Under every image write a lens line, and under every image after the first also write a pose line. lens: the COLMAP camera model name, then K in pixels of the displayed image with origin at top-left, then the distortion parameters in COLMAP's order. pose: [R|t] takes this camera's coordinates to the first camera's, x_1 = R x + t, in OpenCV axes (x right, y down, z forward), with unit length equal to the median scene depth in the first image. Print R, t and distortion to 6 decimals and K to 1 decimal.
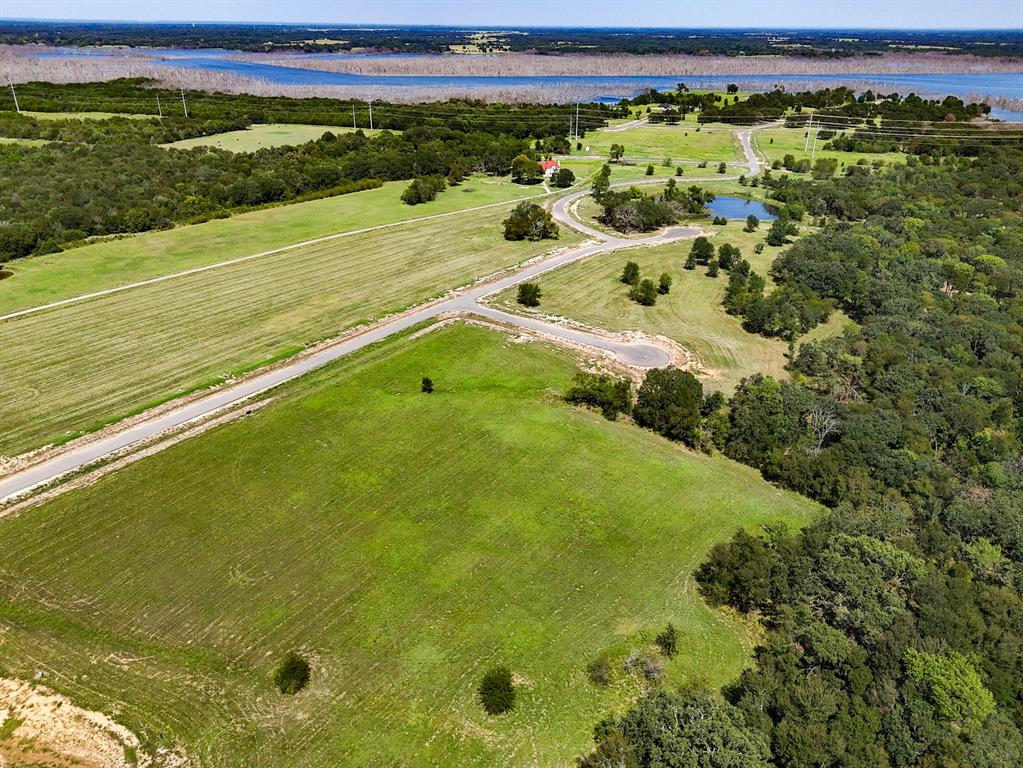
lens RADIAL K [[750.7, 0, 516.3], [0, 750.7, 384.7], [0, 0, 1]] dist [0.059334, -0.053744]
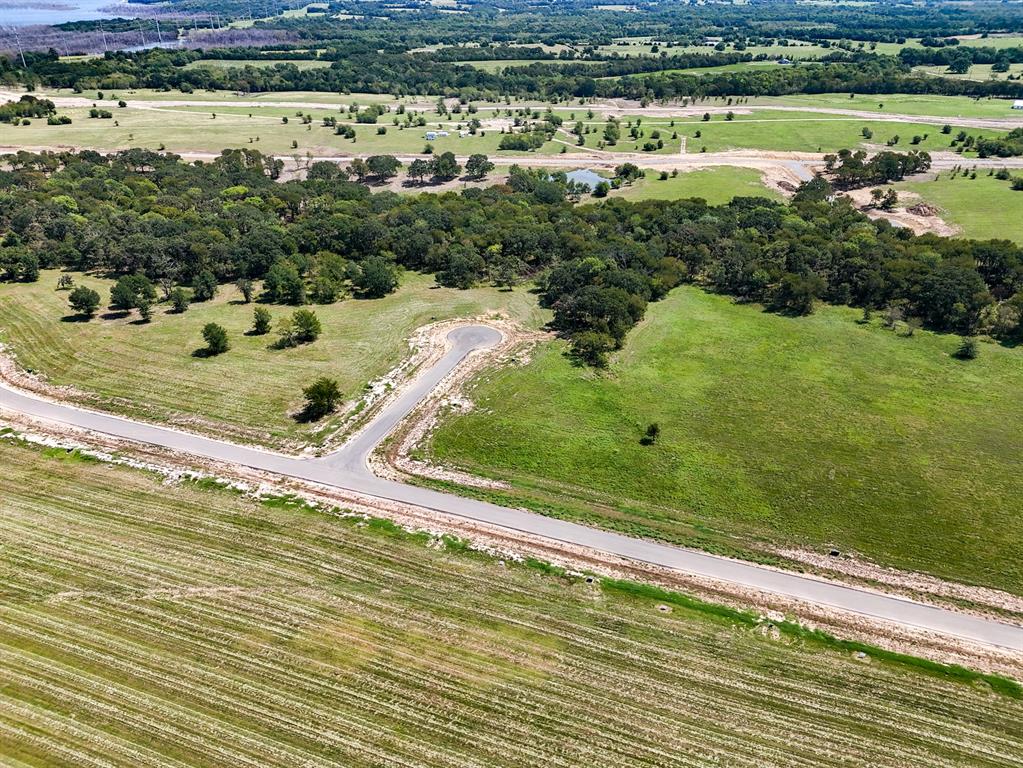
lens RADIAL K [[750.7, 0, 512.9], [0, 750.7, 377.0], [0, 0, 1]] dist [0.059334, -0.053744]
pose [[-0.249195, -0.467404, 0.848195, -0.603580], [0.408407, 0.743418, 0.529654, -0.436464], [-0.878126, 0.478396, 0.005635, 0.891538]]
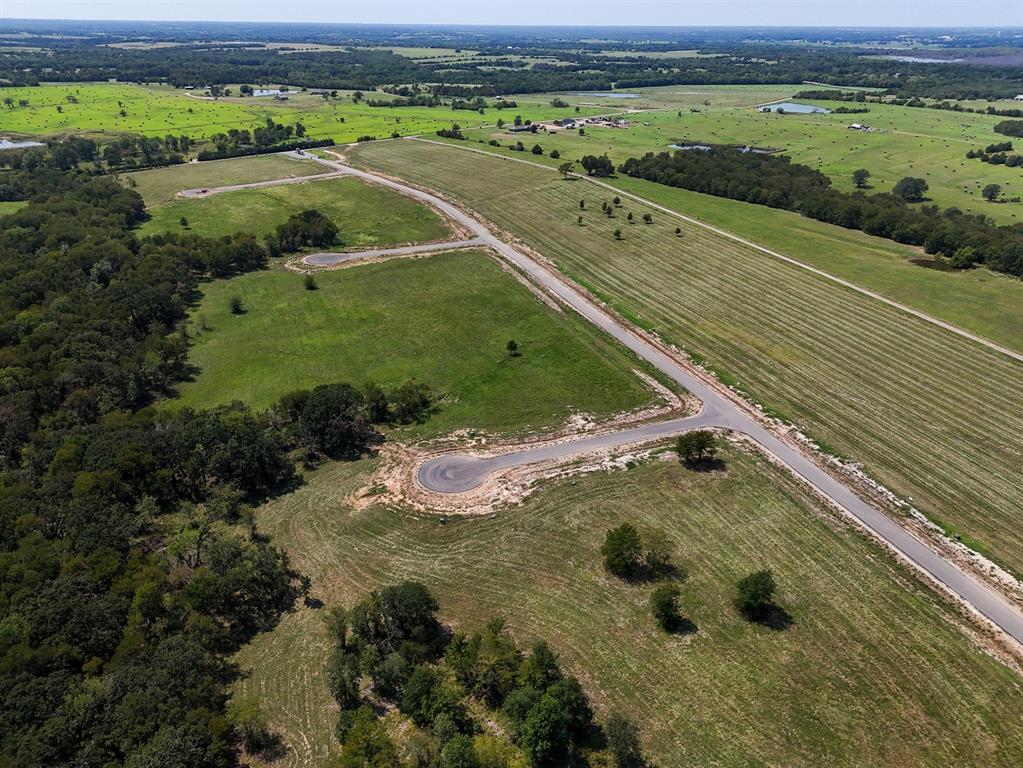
lens RADIAL K [[750.7, 0, 511.6], [0, 750.7, 389.1], [0, 0, 1]] dist [0.059334, -0.053744]
pose [[-0.562198, 0.348470, -0.750002, 0.602366], [-0.368036, 0.706717, 0.604236, -0.513110], [0.740597, 0.615727, -0.269065, 1.085572]]
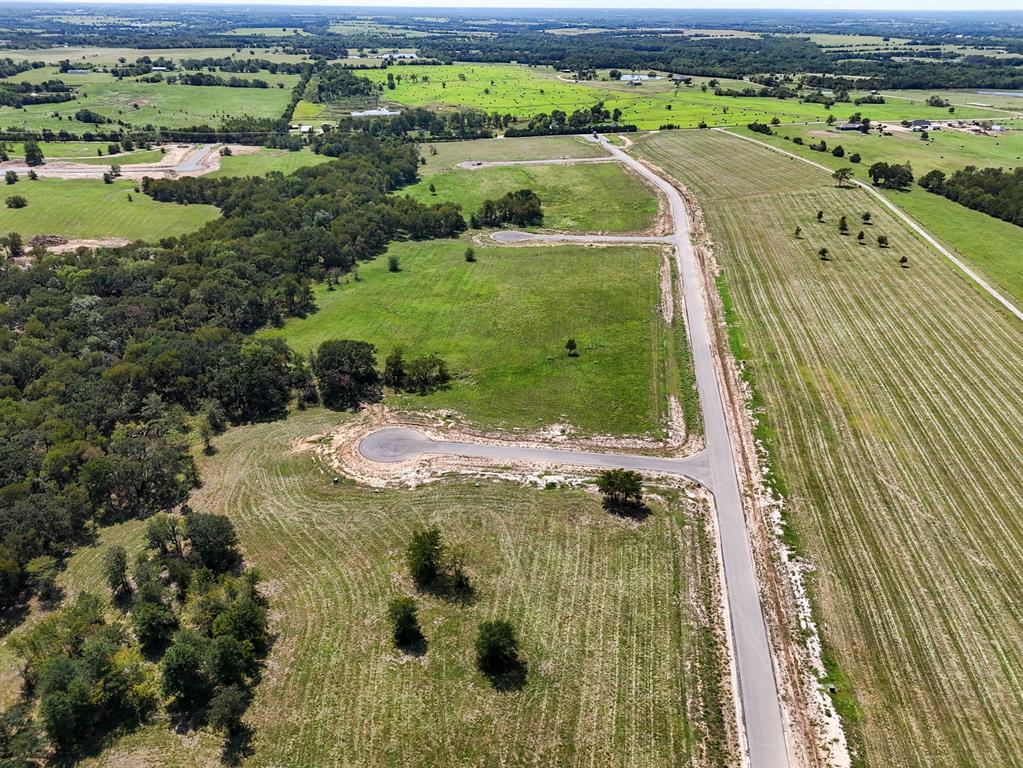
lens RADIAL K [[750.7, 0, 510.6], [0, 750.7, 388.1], [0, 0, 1]] dist [0.059334, -0.053744]
pose [[-0.900874, 0.180682, -0.394689, 0.321706], [-0.202472, 0.629378, 0.750259, -0.612379], [0.383966, 0.755803, -0.530407, 1.284382]]
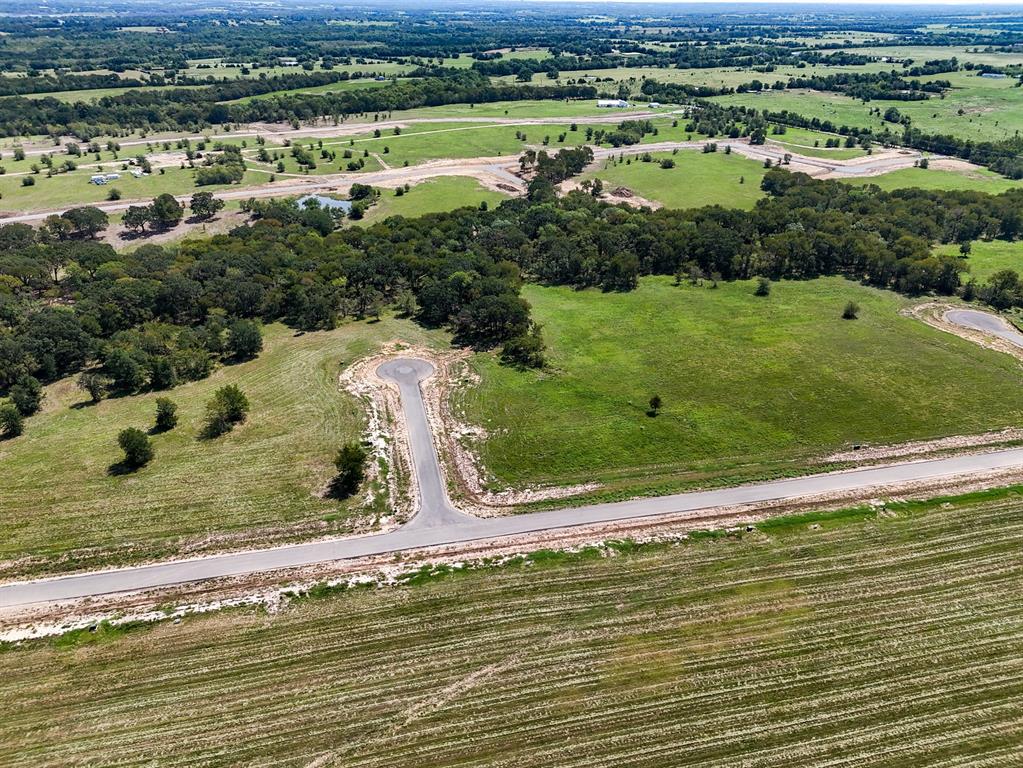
lens RADIAL K [[750.7, 0, 510.8], [0, 750.7, 380.2], [0, 0, 1]] dist [0.059334, -0.053744]
pose [[-0.734172, -0.321608, 0.597963, -0.425656], [0.277330, 0.661836, 0.696464, -0.568454], [-0.619742, 0.677157, -0.396710, 1.174765]]
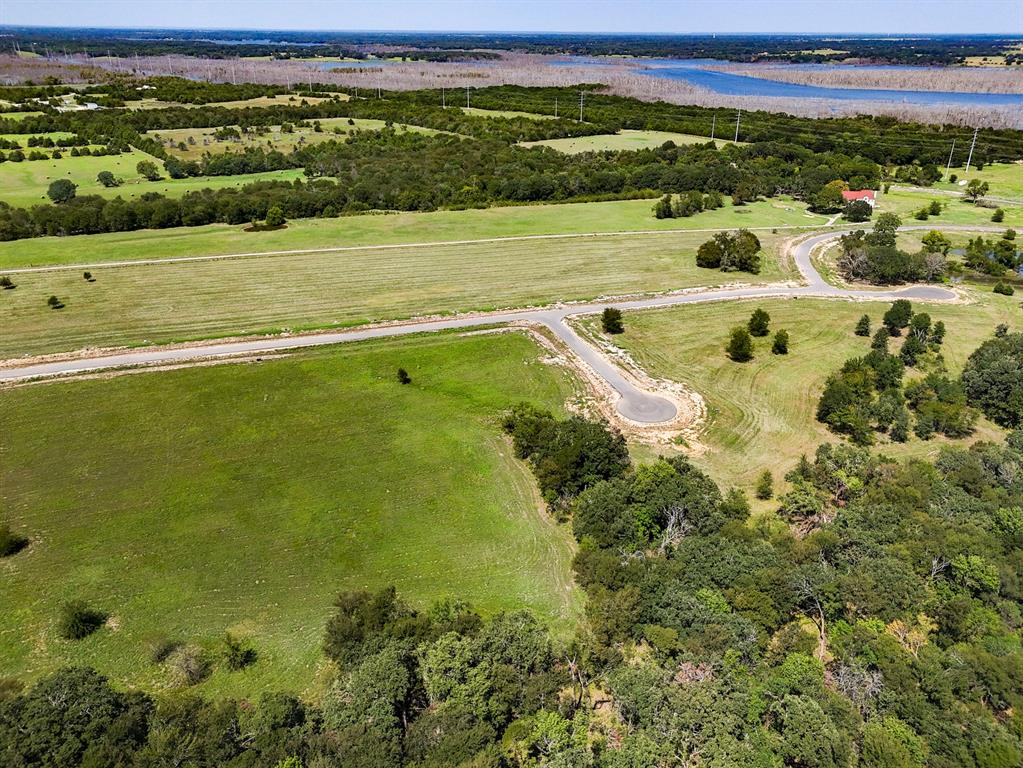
lens RADIAL K [[750.7, 0, 515.0], [0, 750.7, 387.0], [0, 0, 1]] dist [0.059334, -0.053744]
pose [[0.816478, 0.244786, -0.522918, 0.453267], [-0.249392, 0.966353, 0.062968, -0.072845], [0.520738, 0.078999, 0.850054, 0.157598]]
